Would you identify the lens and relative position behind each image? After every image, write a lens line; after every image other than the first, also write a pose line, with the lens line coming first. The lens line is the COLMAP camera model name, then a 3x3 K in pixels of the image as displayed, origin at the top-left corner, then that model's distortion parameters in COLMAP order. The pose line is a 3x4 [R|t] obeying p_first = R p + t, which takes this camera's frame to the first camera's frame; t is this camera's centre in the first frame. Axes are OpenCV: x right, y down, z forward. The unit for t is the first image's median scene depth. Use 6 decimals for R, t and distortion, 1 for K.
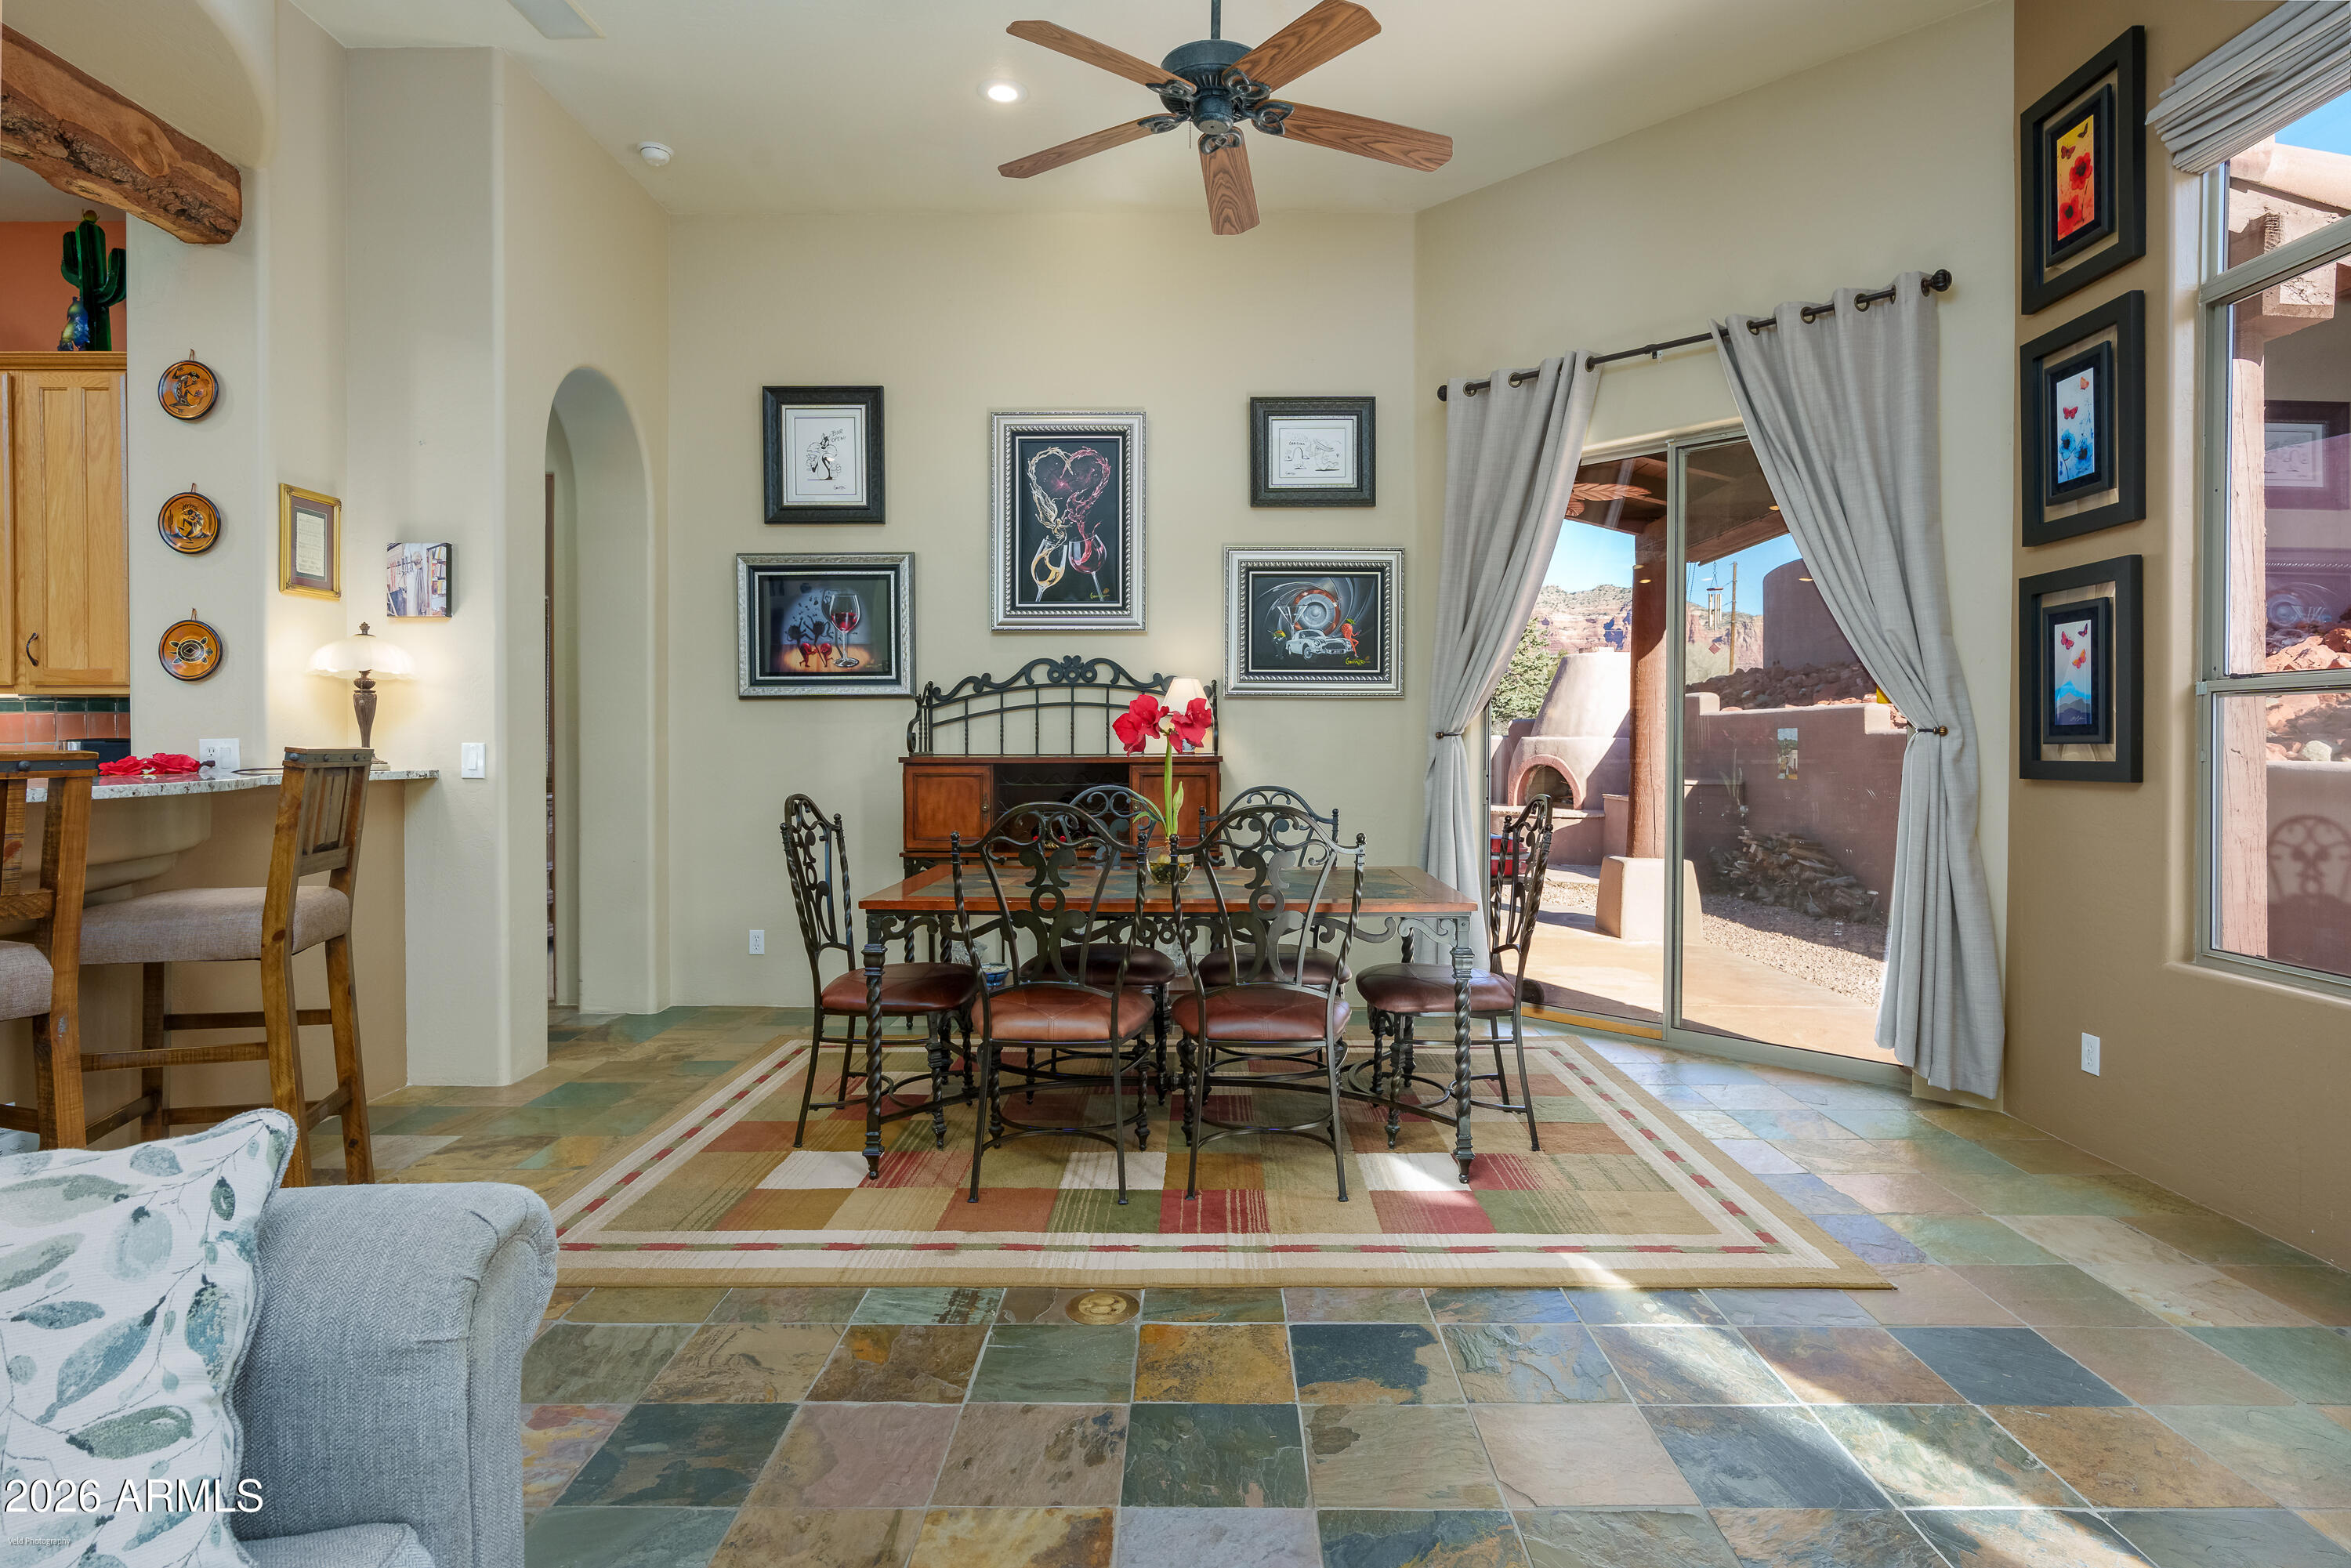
lens RADIAL K [[1239.2, 0, 1210.5], [0, 1239.2, 757.5], [0, 0, 1]] dist [-0.005592, -0.000488]
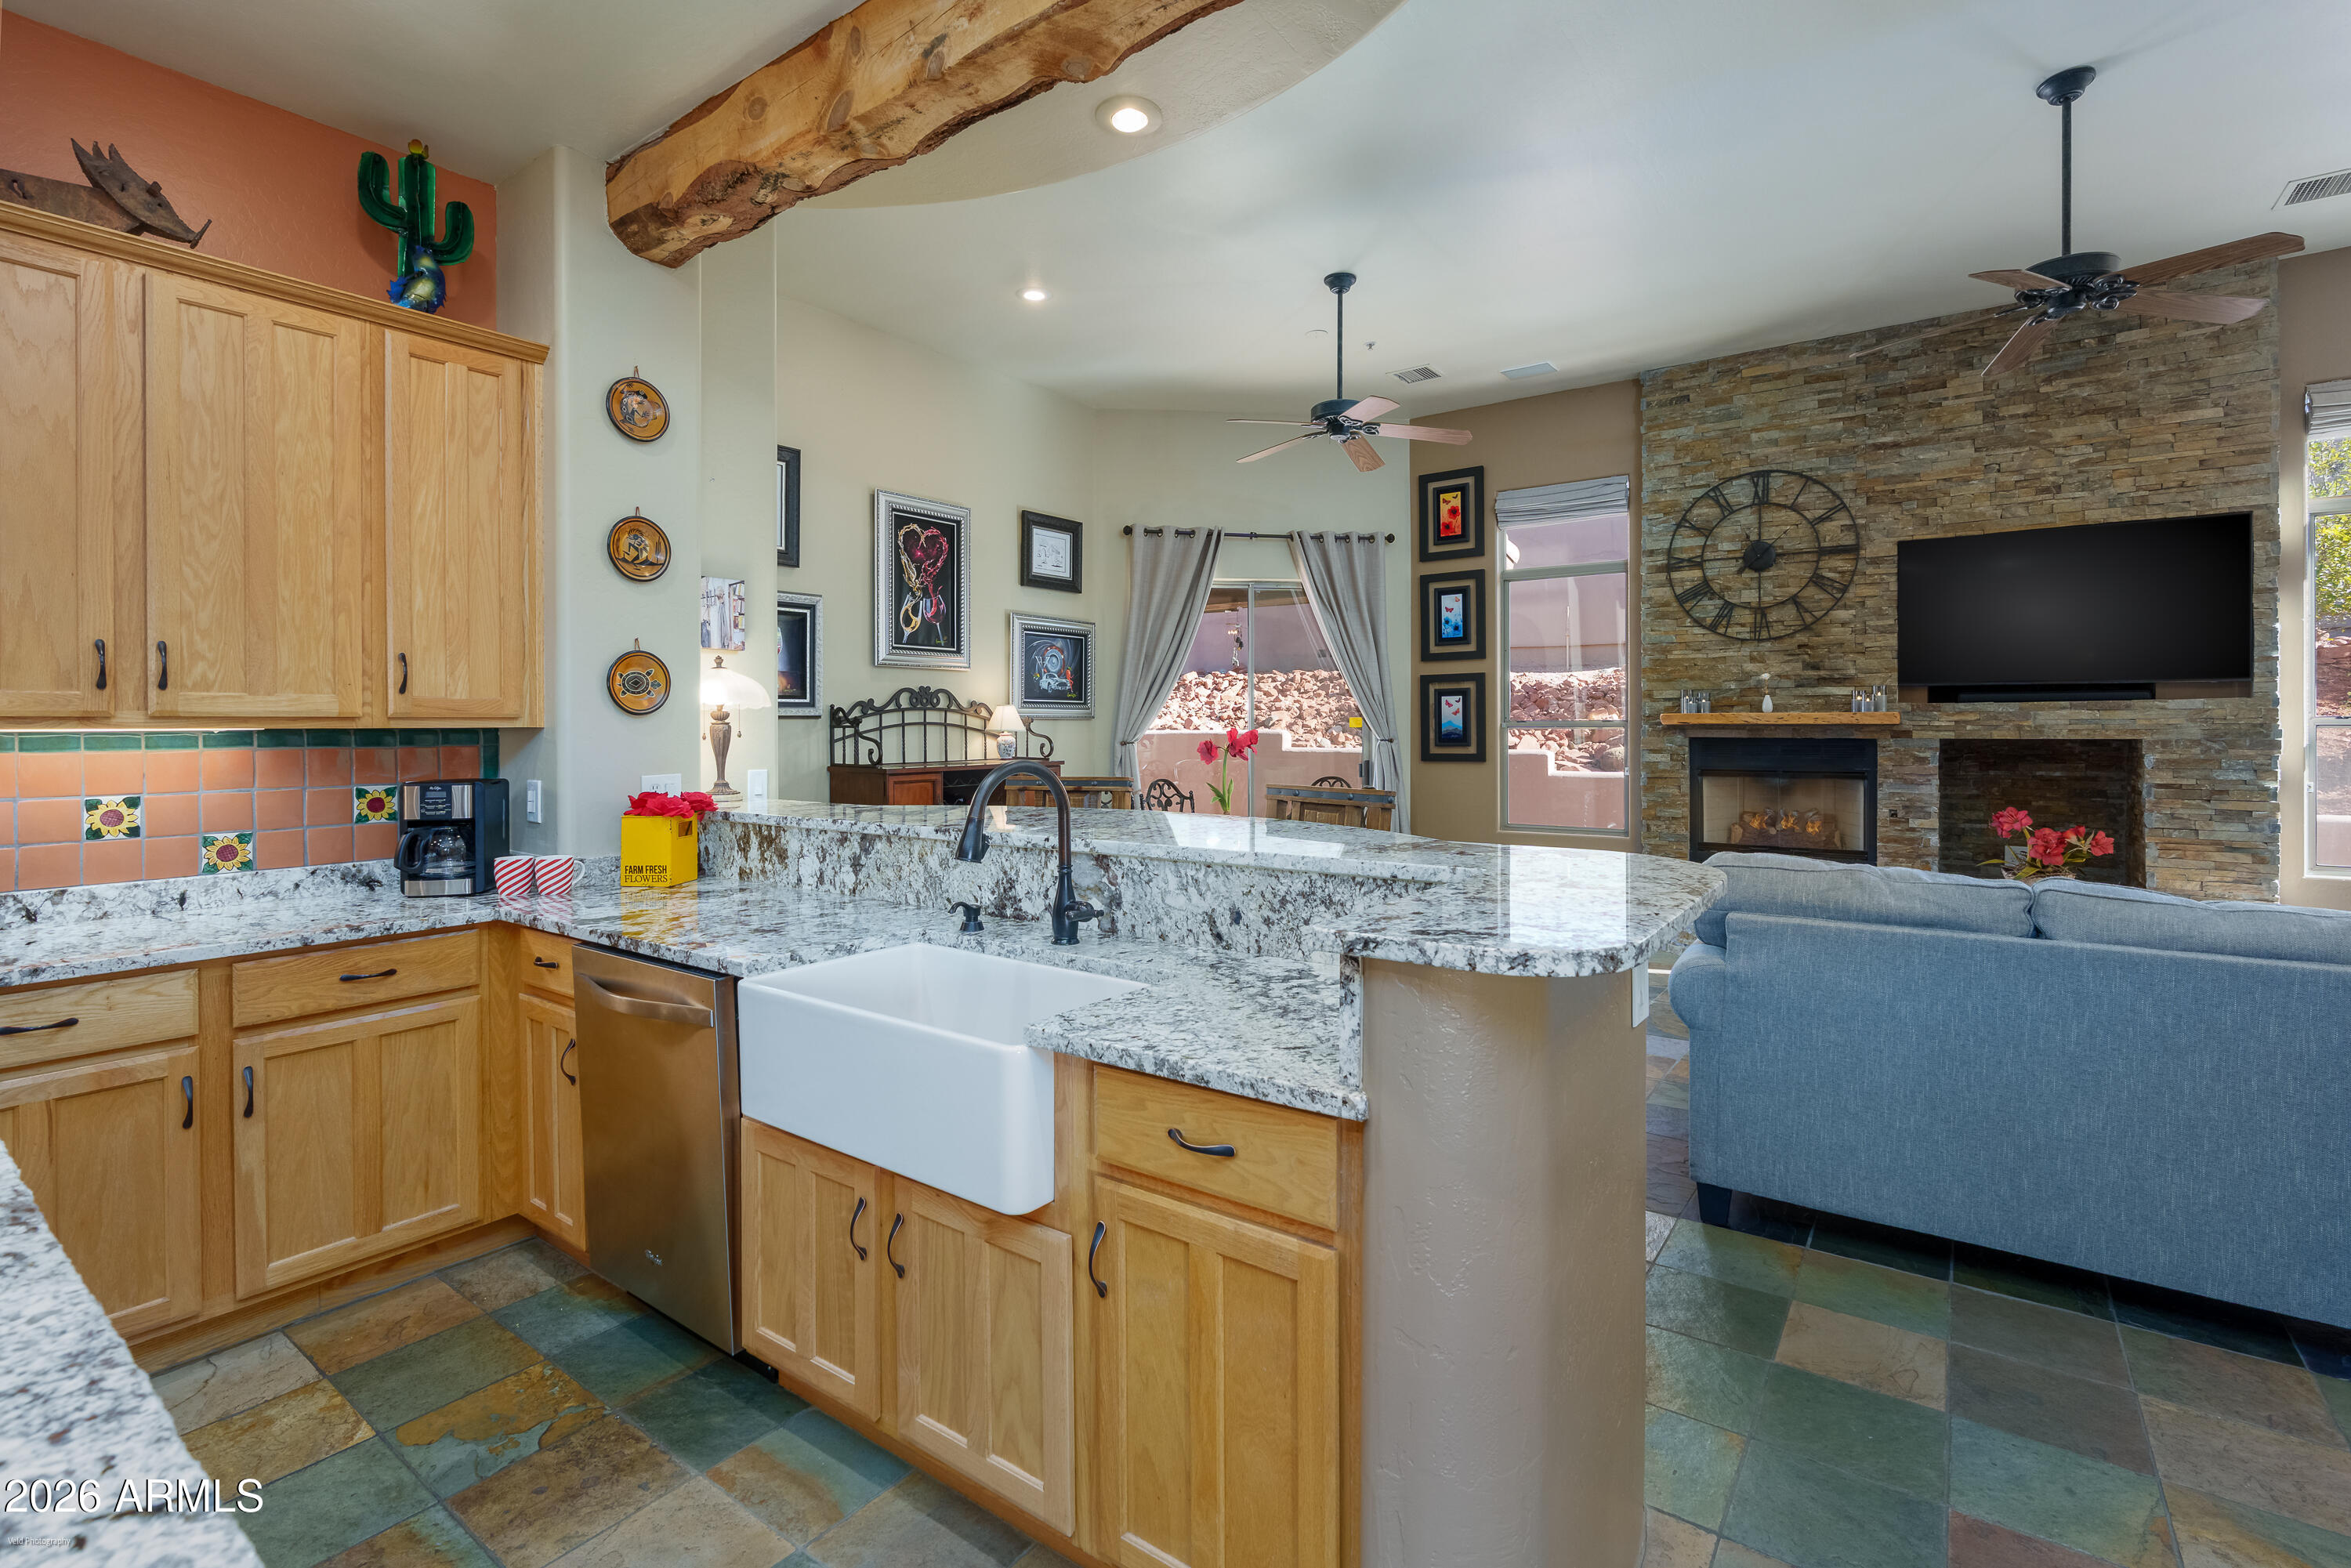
lens RADIAL K [[1084.0, 0, 1168.2], [0, 1084.0, 725.5], [0, 0, 1]] dist [-0.010881, 0.004330]
pose [[0.592162, -0.002684, 0.805815, -0.880865], [0.014807, 0.999862, -0.007551, -0.028844], [-0.805683, 0.016403, 0.592119, 0.124432]]
